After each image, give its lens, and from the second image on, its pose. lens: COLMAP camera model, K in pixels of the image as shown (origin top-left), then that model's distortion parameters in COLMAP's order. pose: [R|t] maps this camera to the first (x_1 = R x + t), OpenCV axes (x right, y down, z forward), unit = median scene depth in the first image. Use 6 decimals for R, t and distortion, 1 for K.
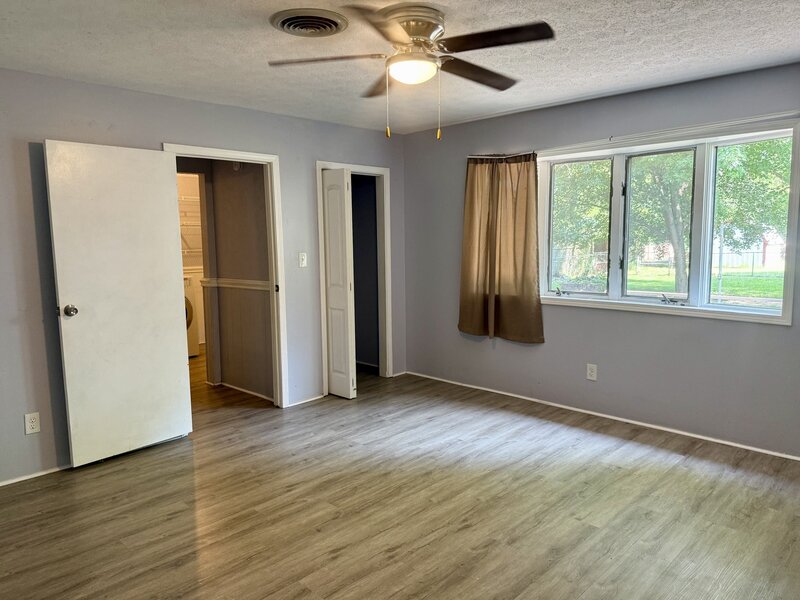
lens RADIAL K [[561.8, 0, 400.3], [0, 561.8, 300.5], [0, 0, 1]] dist [0.070241, -0.079715]
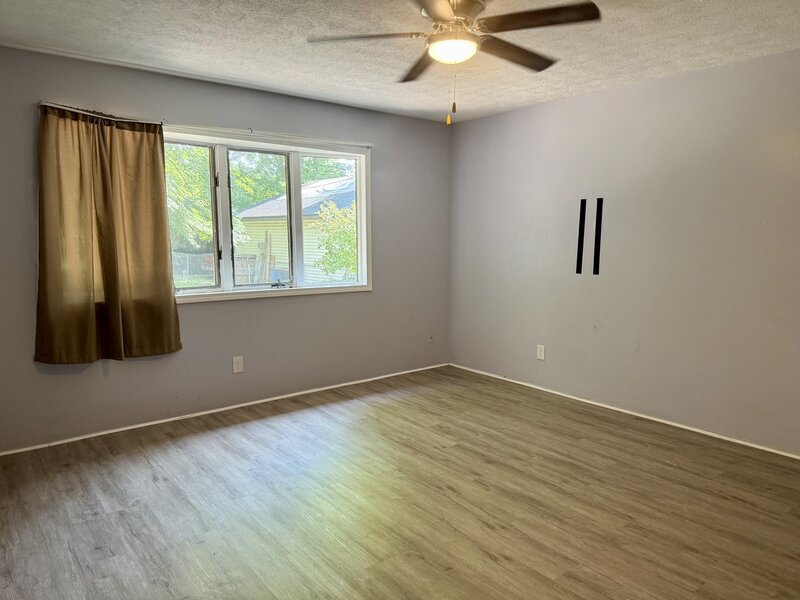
lens RADIAL K [[561.8, 0, 404.2], [0, 561.8, 297.7], [0, 0, 1]] dist [0.070241, -0.079715]
pose [[0.121572, -0.102580, 0.987268, -0.684621], [0.110916, 0.989820, 0.089187, -0.051892], [-0.986366, 0.098661, 0.131712, 0.670817]]
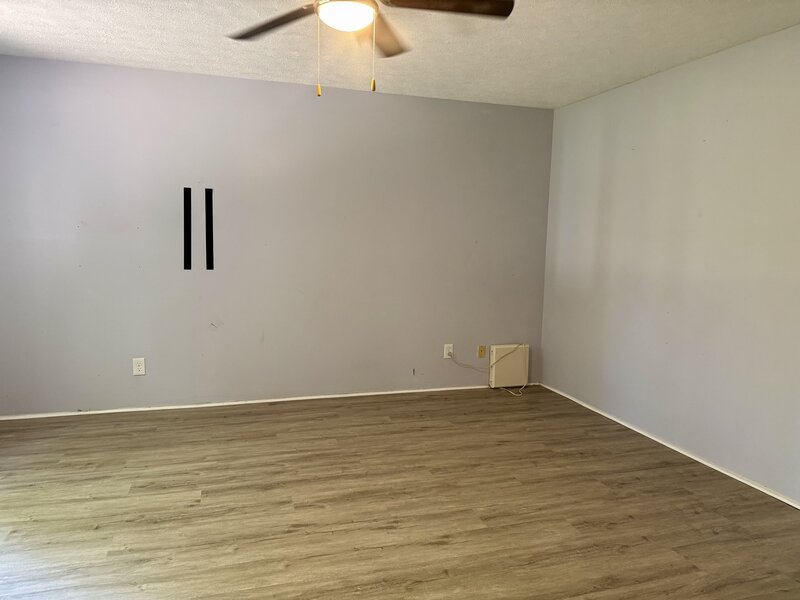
lens RADIAL K [[561.8, 0, 397.4], [0, 561.8, 294.4], [0, 0, 1]] dist [0.070241, -0.079715]
pose [[-0.873451, -0.058166, 0.483426, -0.331471], [0.046459, 0.978354, 0.201658, -0.109537], [-0.484691, 0.198598, -0.851841, 1.205106]]
